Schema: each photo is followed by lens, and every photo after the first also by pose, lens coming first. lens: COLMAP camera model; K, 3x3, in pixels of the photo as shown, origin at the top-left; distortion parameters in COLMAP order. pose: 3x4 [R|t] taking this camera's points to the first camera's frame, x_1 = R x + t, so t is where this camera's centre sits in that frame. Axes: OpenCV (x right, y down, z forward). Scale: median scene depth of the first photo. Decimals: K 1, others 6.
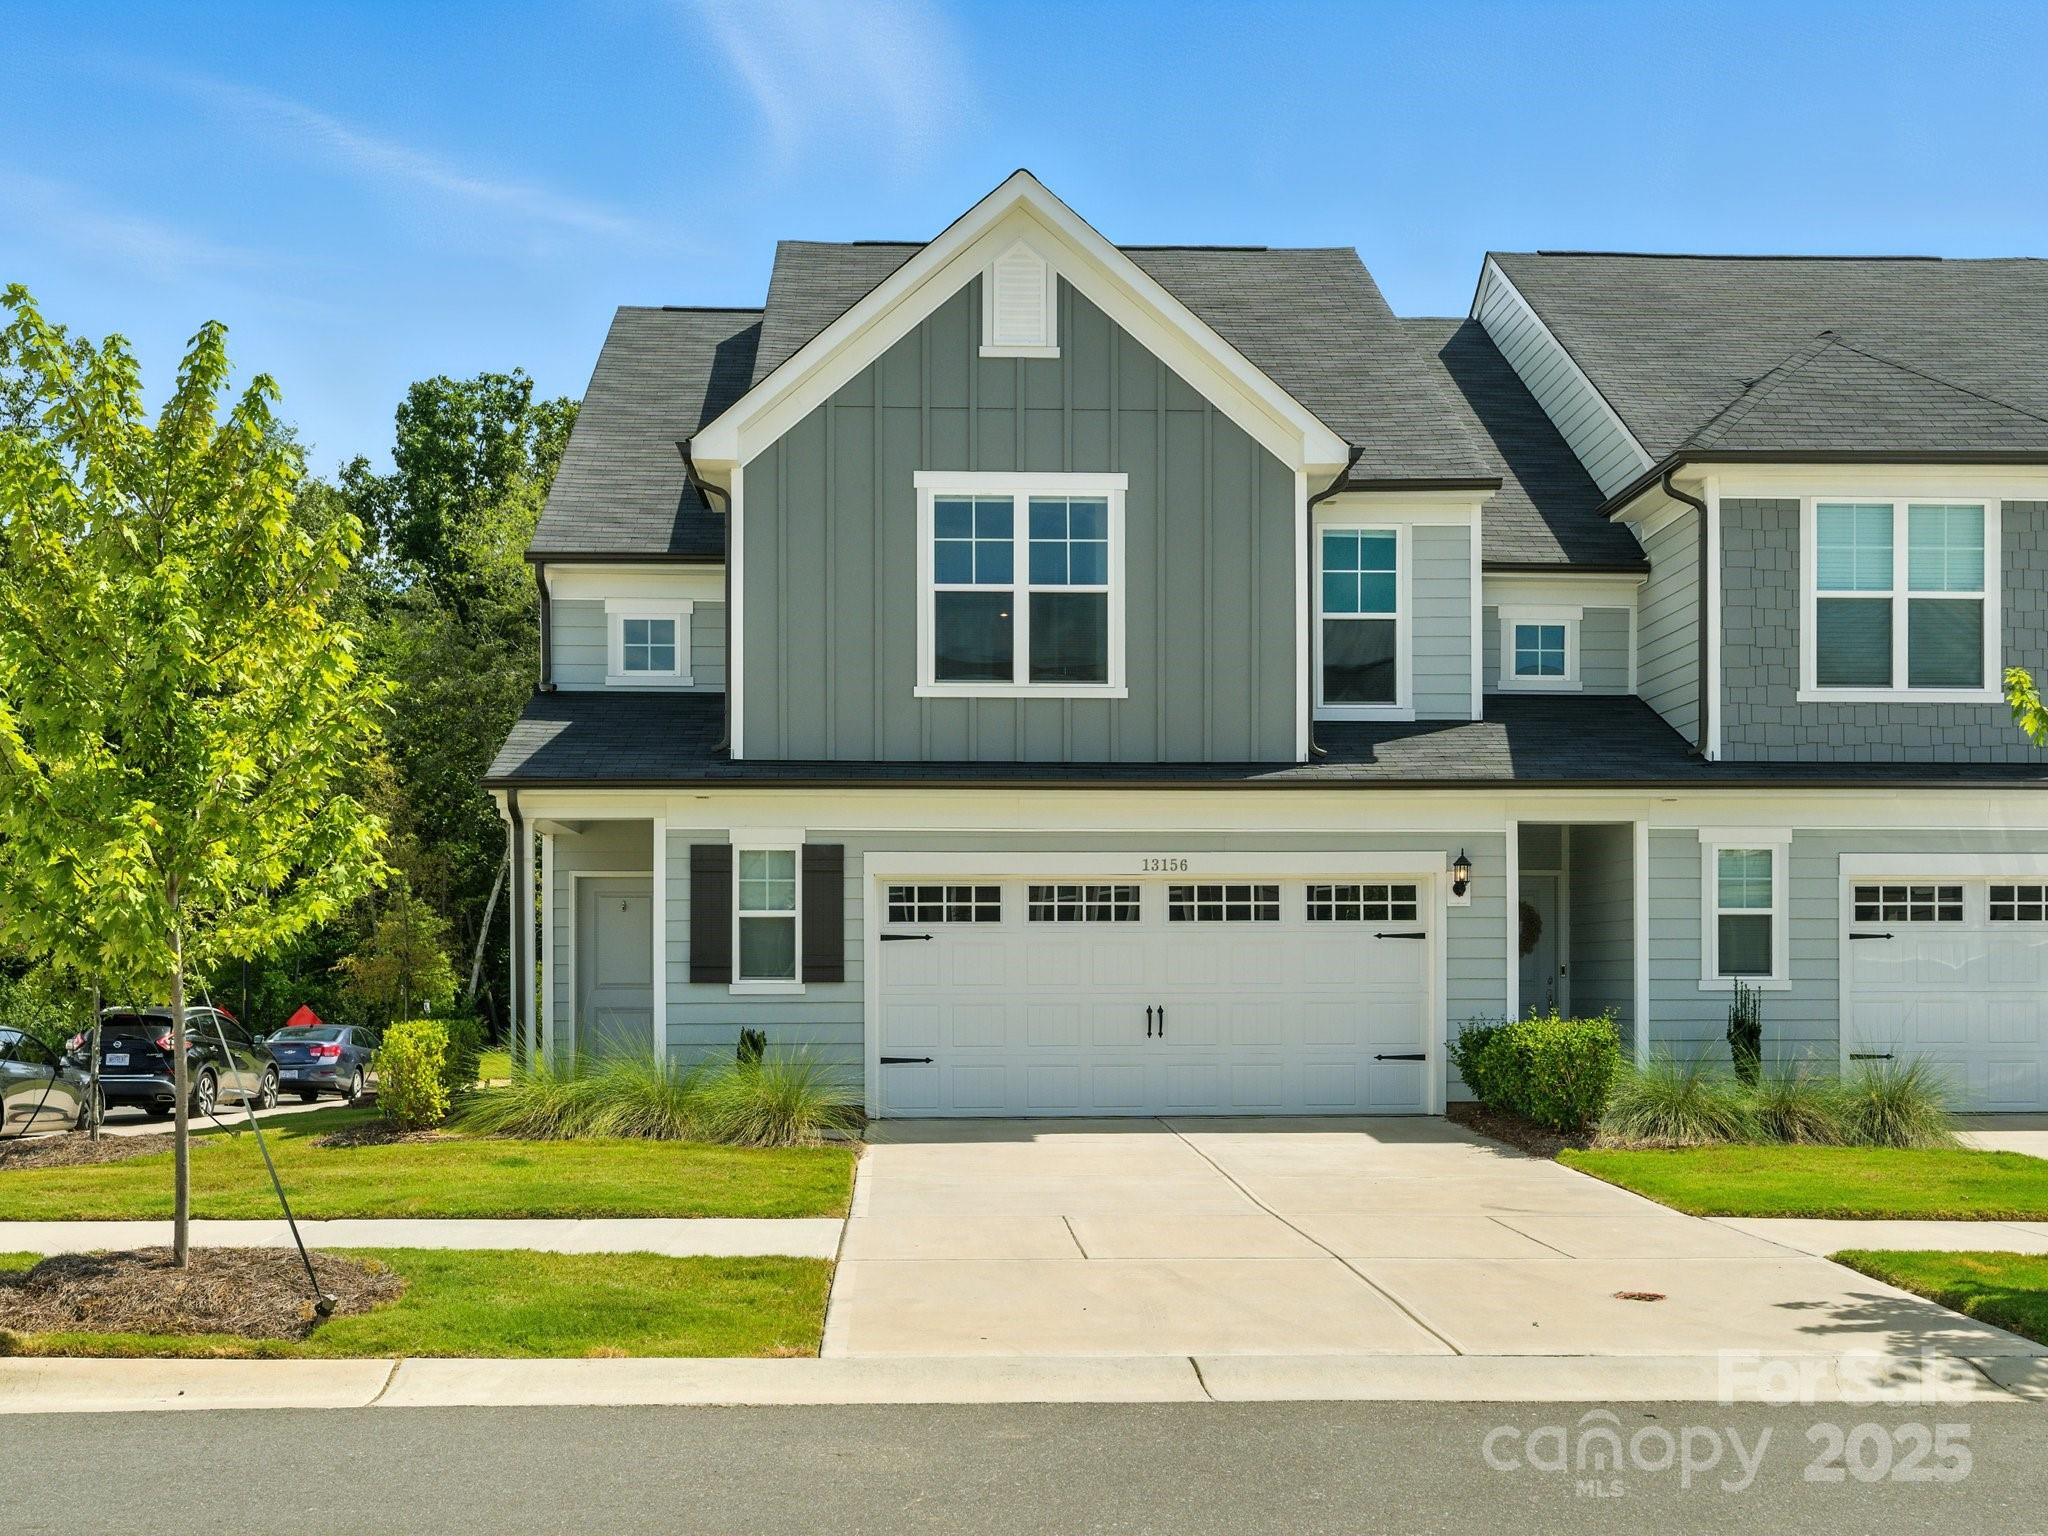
lens RADIAL K [[2123.3, 0, 1074.1], [0, 2123.3, 1018.8], [0, 0, 1]] dist [-0.010014, 0.005029]
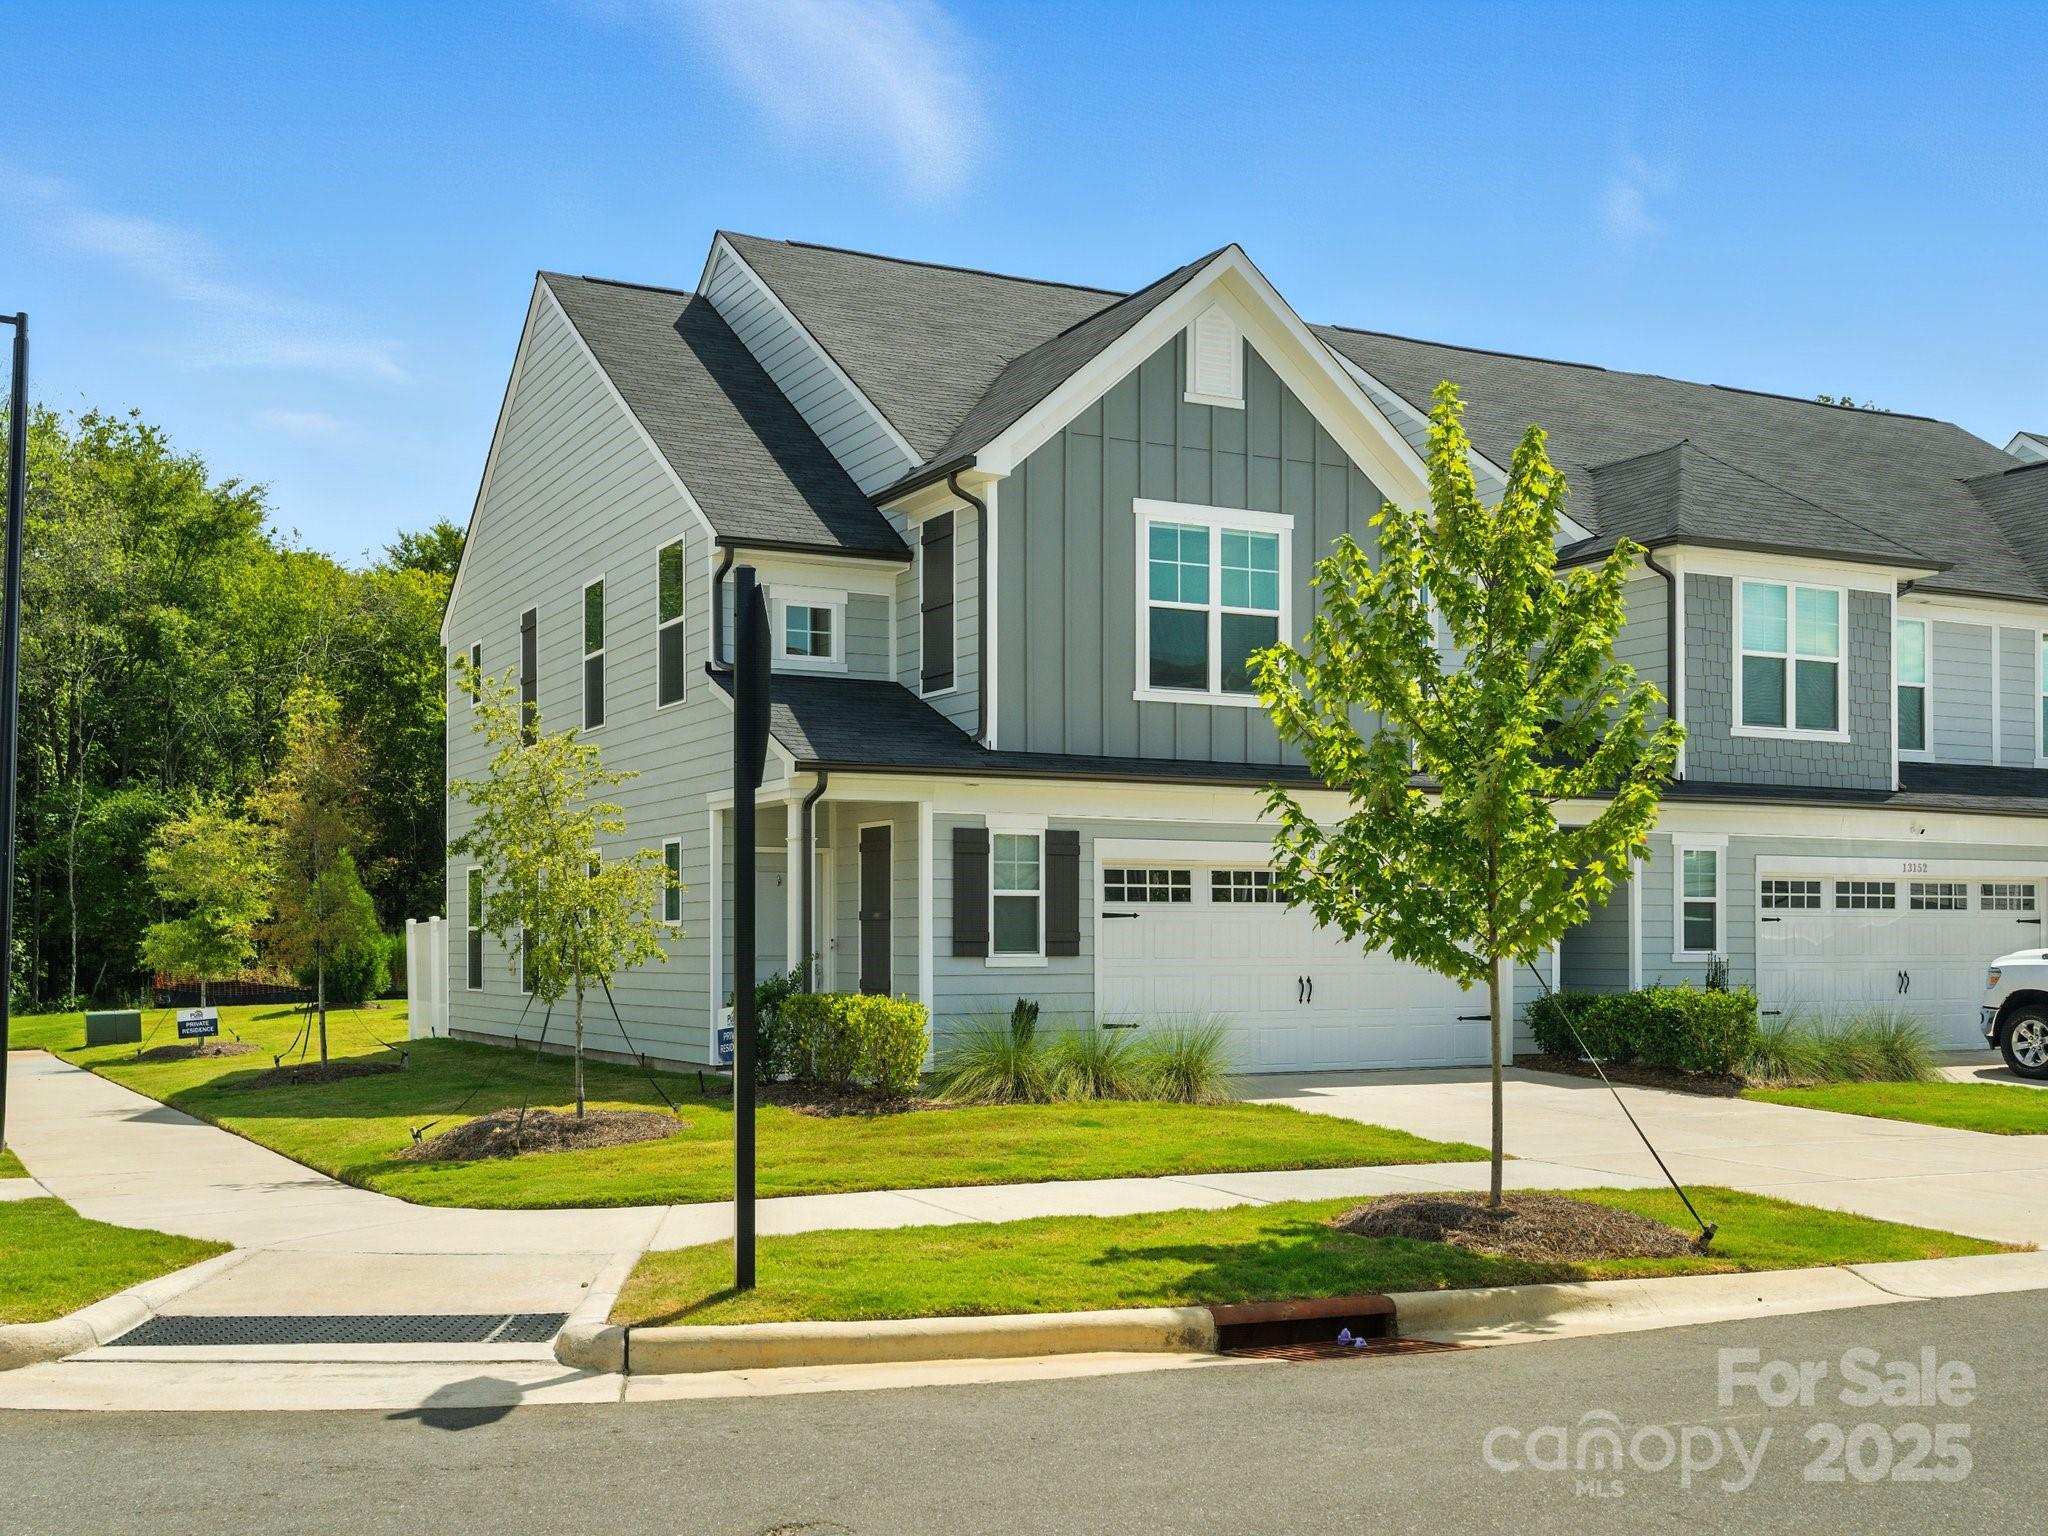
lens RADIAL K [[2212.1, 0, 1025.3], [0, 2212.1, 980.6], [0, 0, 1]] dist [-0.018515, -0.006071]
pose [[0.909067, -0.005449, 0.416614, -0.610193], [0.008645, 0.999946, -0.005785, 0.001977], [-0.416560, 0.008860, 0.909065, -0.030190]]
